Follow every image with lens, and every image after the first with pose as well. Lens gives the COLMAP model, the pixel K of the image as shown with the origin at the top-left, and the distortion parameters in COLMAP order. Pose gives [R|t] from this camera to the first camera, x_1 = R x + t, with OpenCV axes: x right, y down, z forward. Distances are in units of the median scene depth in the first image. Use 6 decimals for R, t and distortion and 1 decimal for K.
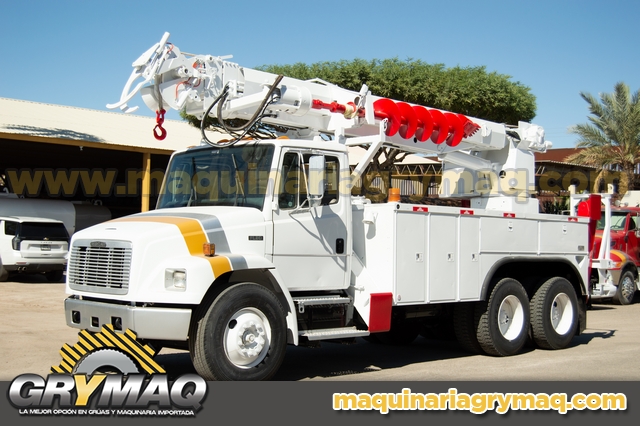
lens RADIAL K [[874.2, 0, 320.0], [0, 874.2, 213.0], [0, 0, 1]] dist [-0.028427, -0.097345]
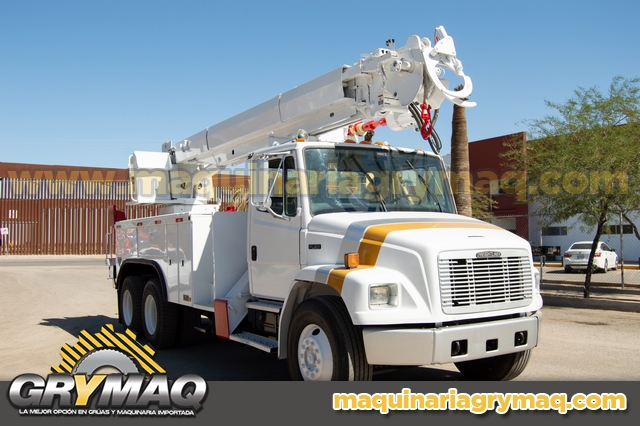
lens RADIAL K [[616.2, 0, 320.0], [0, 616.2, 213.0], [0, 0, 1]] dist [-0.061489, 0.003171]
pose [[0.223914, 0.019552, 0.974413, -0.759106], [-0.010494, 0.999789, -0.017650, 0.006175], [-0.974552, -0.006273, 0.224072, 0.882572]]
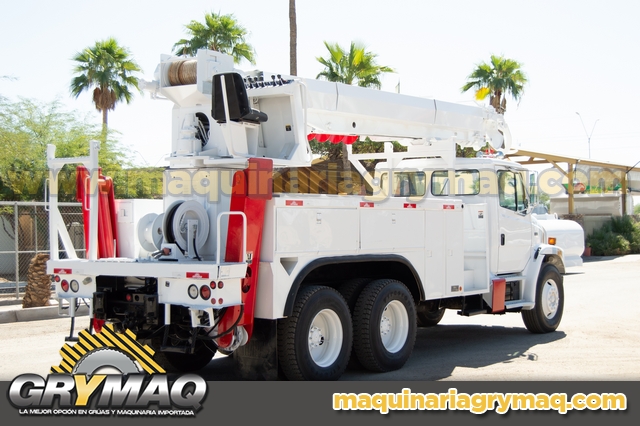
lens RADIAL K [[1043.4, 0, 320.0], [0, 1043.4, 213.0], [0, 0, 1]] dist [-0.030667, -0.110843]
pose [[-0.987395, -0.016351, -0.157427, 0.355140], [-0.008633, 0.998733, -0.049586, 0.076071], [0.158039, -0.047602, -0.986285, 2.495275]]
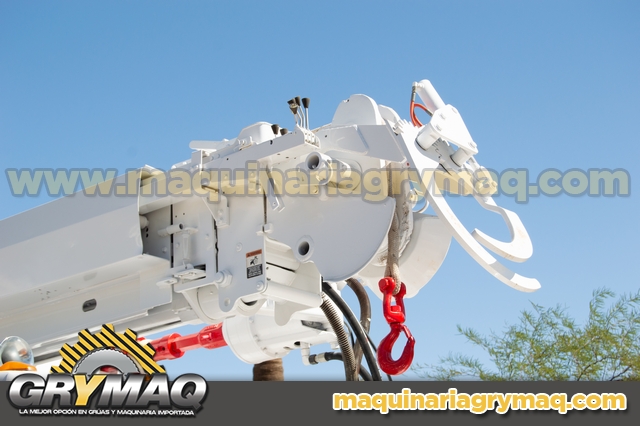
lens RADIAL K [[1194.2, 0, 320.0], [0, 1194.2, 213.0], [0, 0, 1]] dist [-0.393601, 9.339030]
pose [[-0.096661, 0.296671, 0.950075, -0.556634], [-0.003242, 0.954446, -0.298366, -0.009787], [-0.995312, -0.031920, -0.091296, 0.978714]]
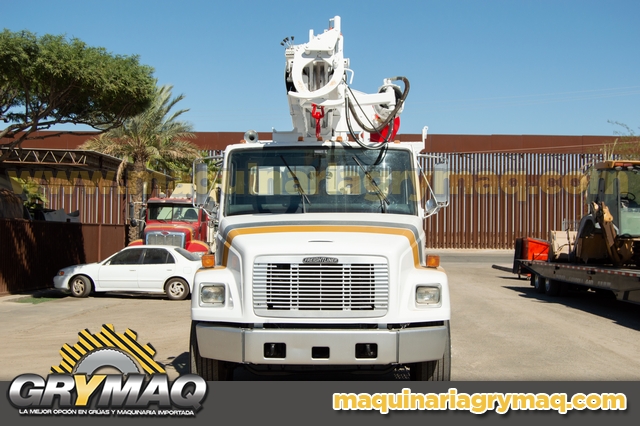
lens RADIAL K [[868.8, 0, 320.0], [0, 868.8, 213.0], [0, 0, 1]] dist [-0.015411, -0.038879]
pose [[0.708782, -0.002485, 0.705424, -0.728633], [-0.011341, 0.999824, 0.014917, -0.019410], [-0.705337, -0.018573, 0.708629, 0.348327]]
